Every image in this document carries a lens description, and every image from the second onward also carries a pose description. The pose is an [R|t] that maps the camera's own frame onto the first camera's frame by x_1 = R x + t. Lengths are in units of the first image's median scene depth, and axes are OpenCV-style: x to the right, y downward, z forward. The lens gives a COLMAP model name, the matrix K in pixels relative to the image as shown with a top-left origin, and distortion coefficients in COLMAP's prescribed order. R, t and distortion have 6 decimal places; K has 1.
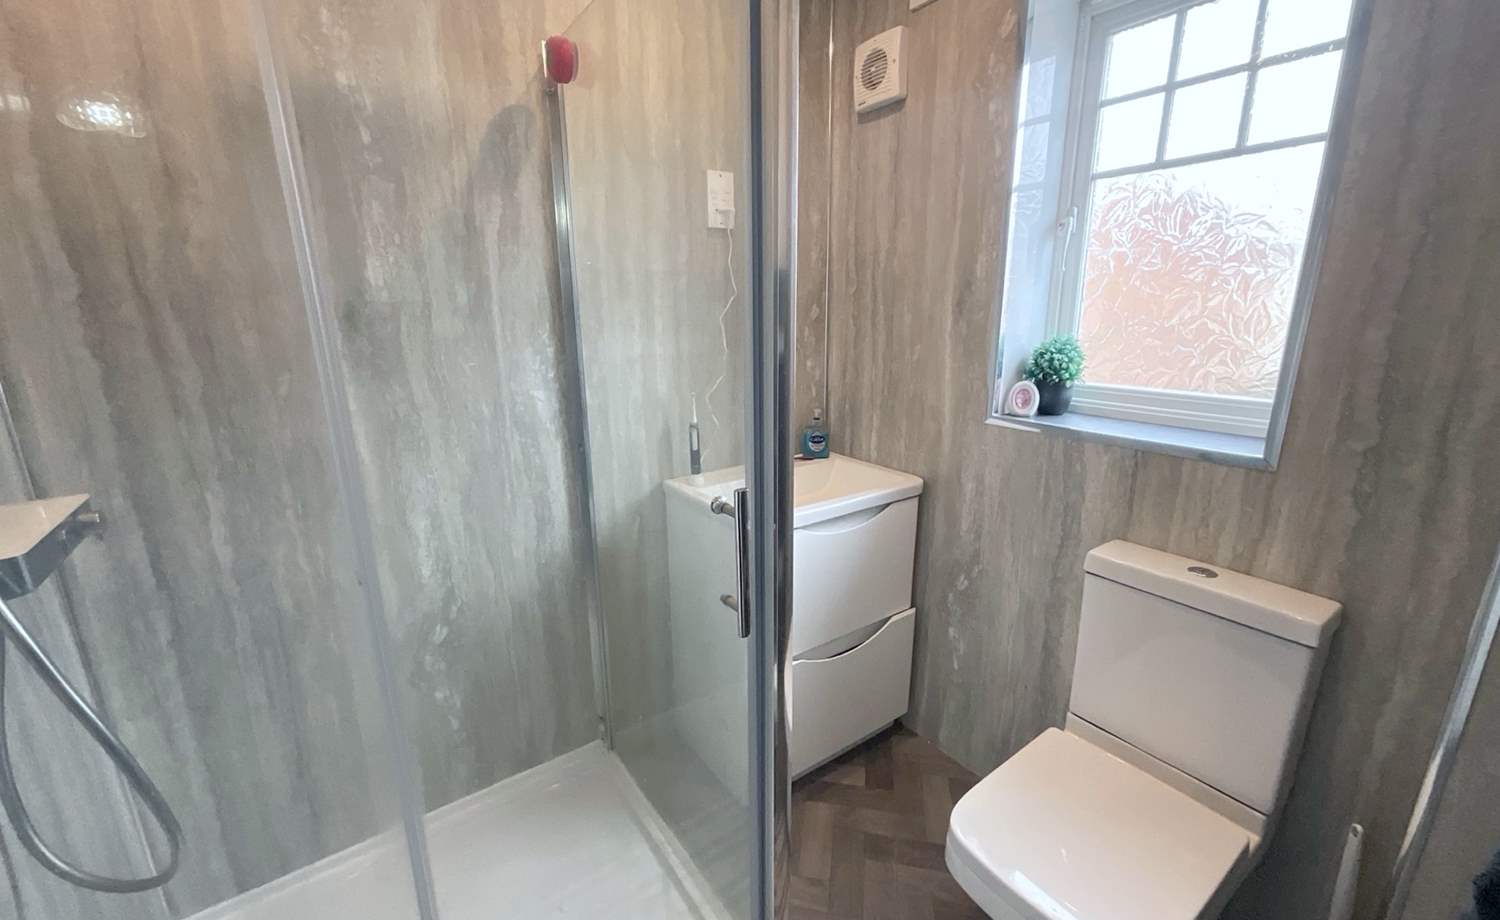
lens RADIAL K [[610.2, 0, 749.4], [0, 610.2, 461.1], [0, 0, 1]] dist [0.001676, 0.001255]
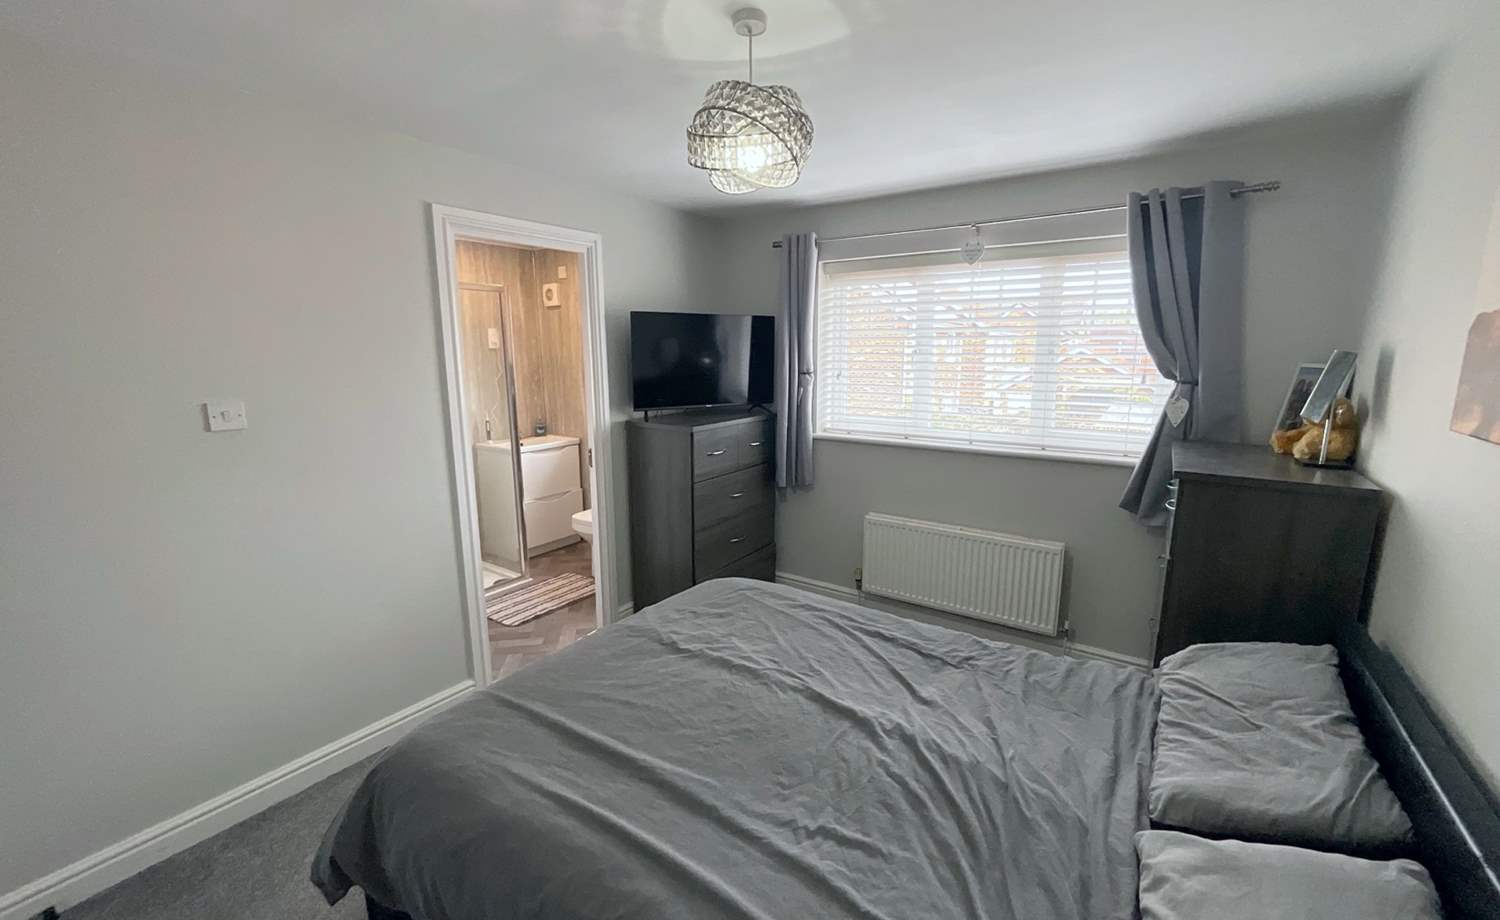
lens RADIAL K [[610.2, 0, 753.3], [0, 610.2, 462.8], [0, 0, 1]] dist [0.001676, 0.001255]
pose [[0.938221, -0.056347, 0.341419, 0.077105], [0.081829, 0.994797, -0.060689, 0.371706], [-0.336223, 0.084878, 0.937950, -1.835894]]
